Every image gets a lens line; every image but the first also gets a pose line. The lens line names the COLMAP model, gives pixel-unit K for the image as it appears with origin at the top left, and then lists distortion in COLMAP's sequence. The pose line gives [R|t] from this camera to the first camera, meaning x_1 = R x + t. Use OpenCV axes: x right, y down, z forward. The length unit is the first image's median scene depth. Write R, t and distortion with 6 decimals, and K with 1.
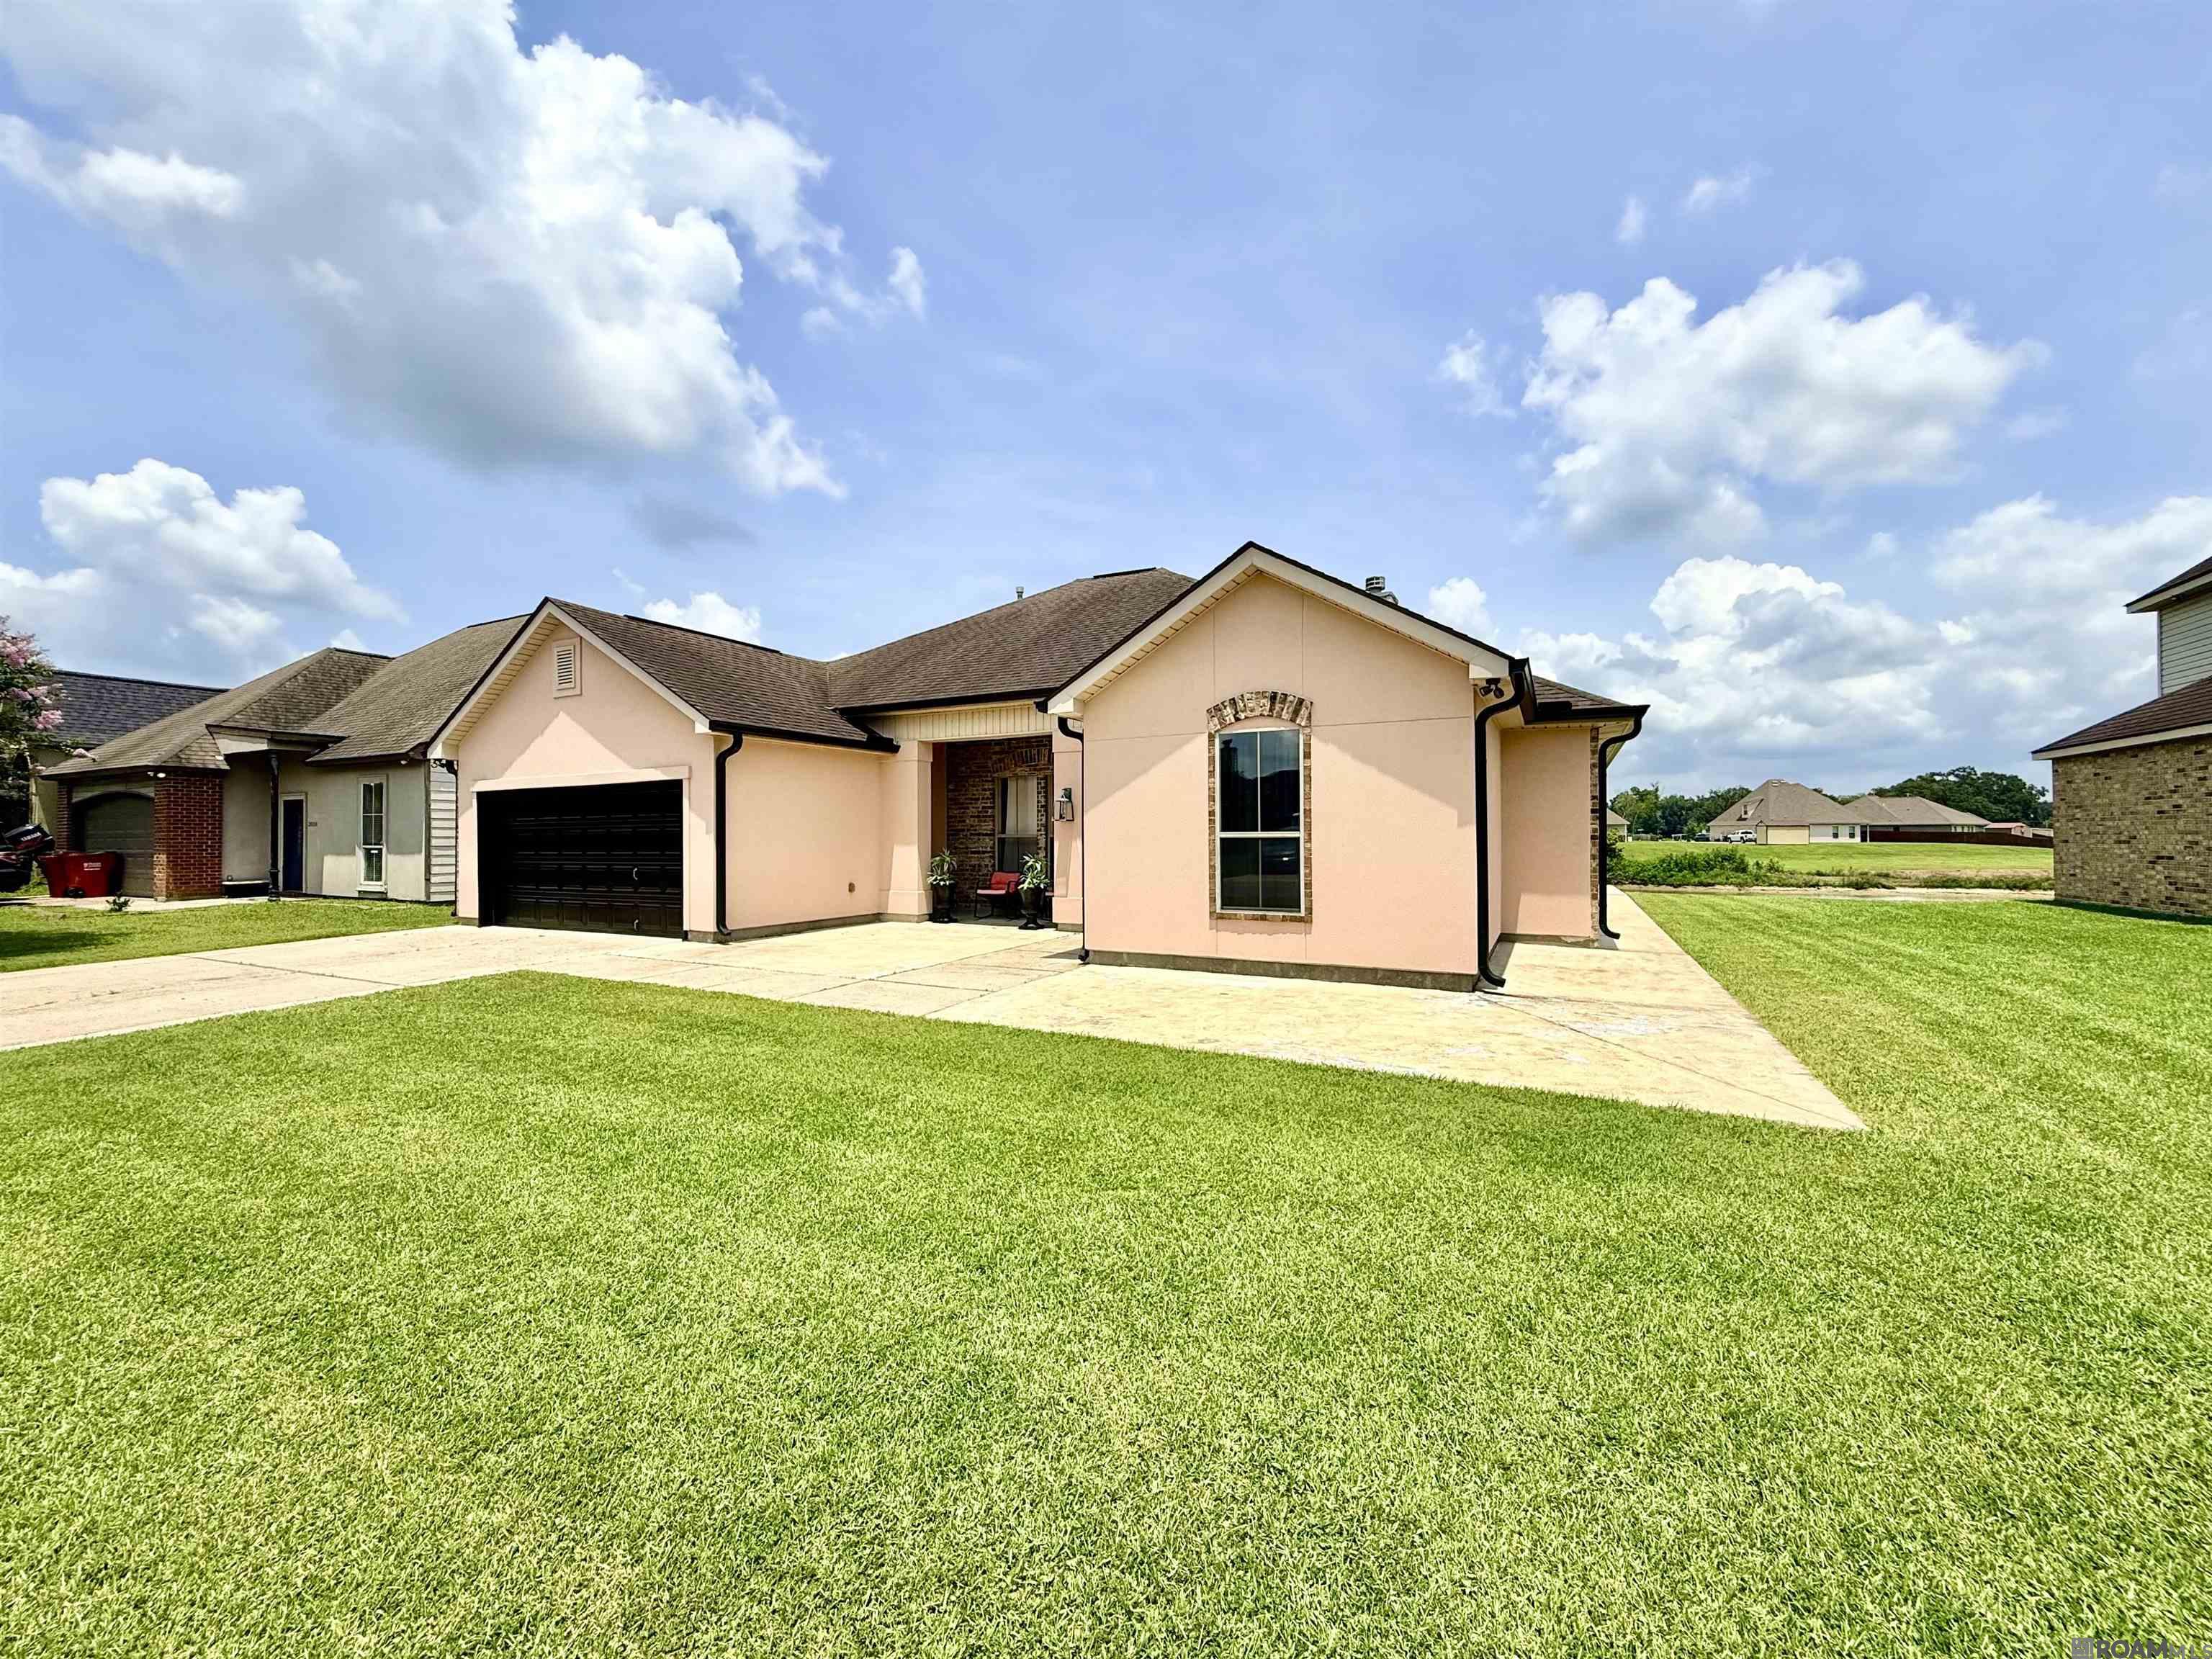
lens RADIAL K [[880.7, 0, 1099.2], [0, 880.7, 829.1], [0, 0, 1]] dist [-0.003025, -0.000202]
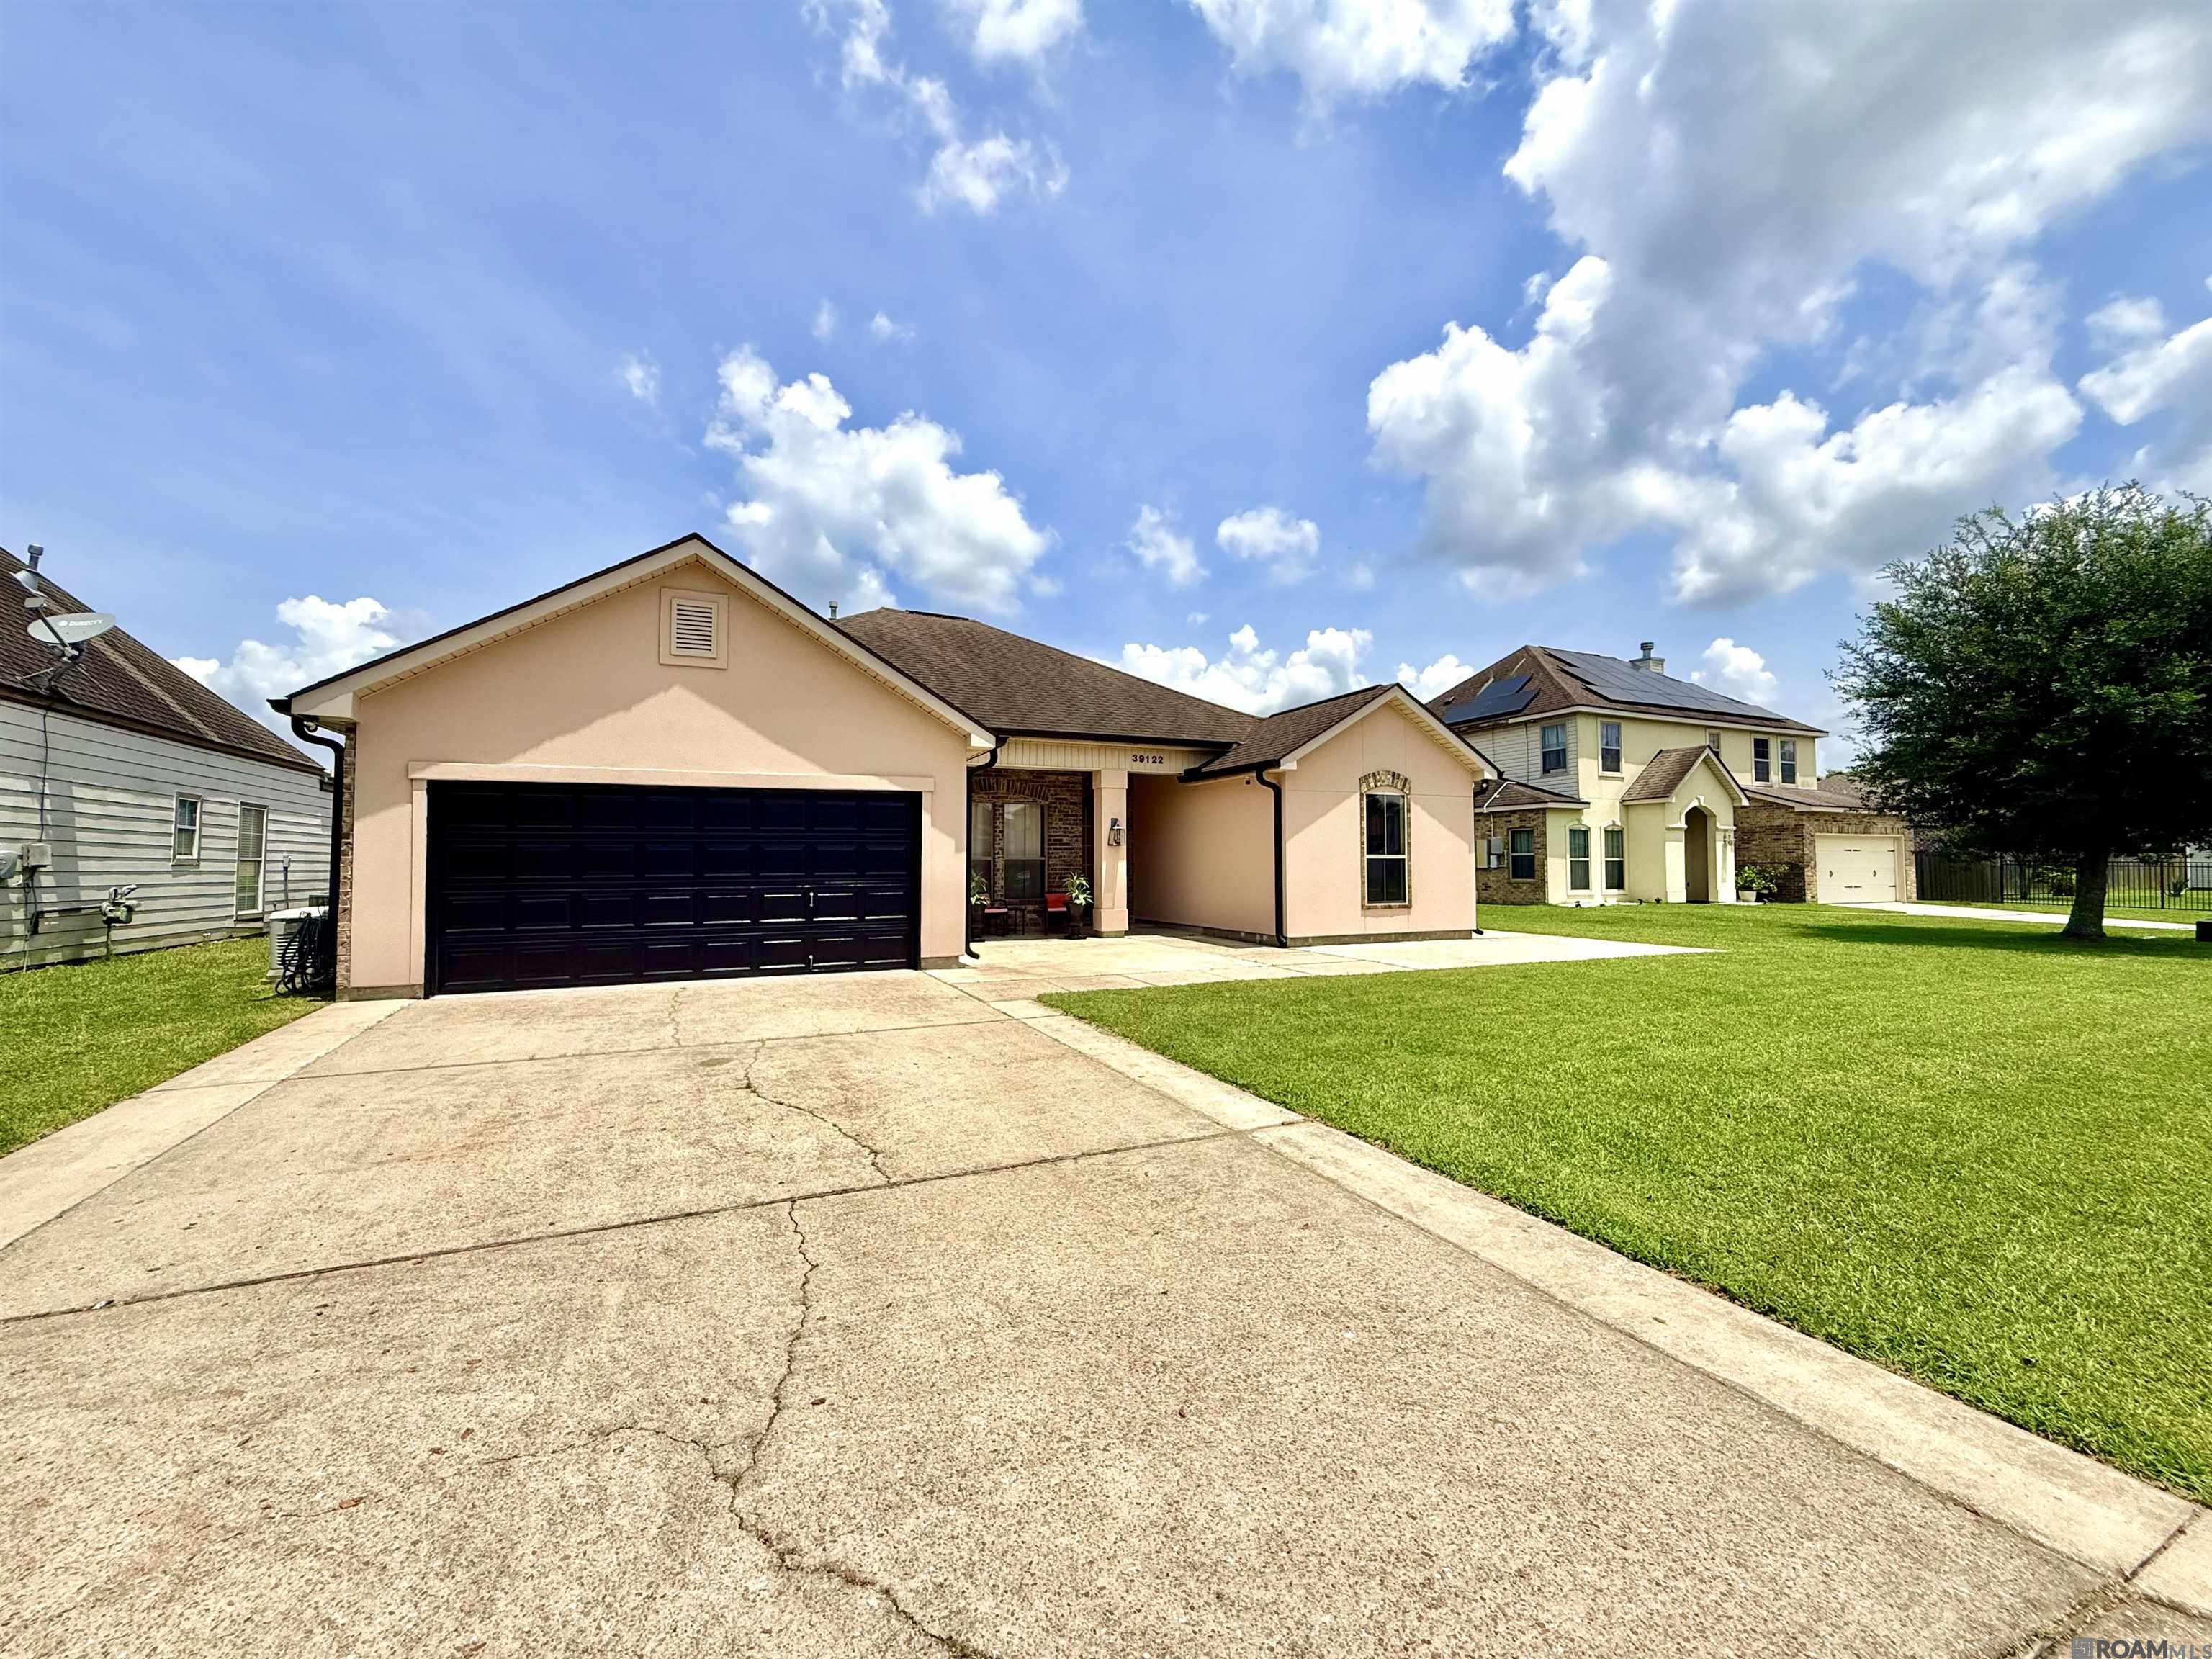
lens RADIAL K [[898.5, 0, 1099.1], [0, 898.5, 840.0], [0, 0, 1]] dist [-0.001555, -0.000147]
pose [[0.622836, 0.025042, 0.781951, -1.011880], [-0.006122, 0.999613, -0.027137, 0.016048], [-0.782328, 0.012115, 0.622749, 0.258600]]
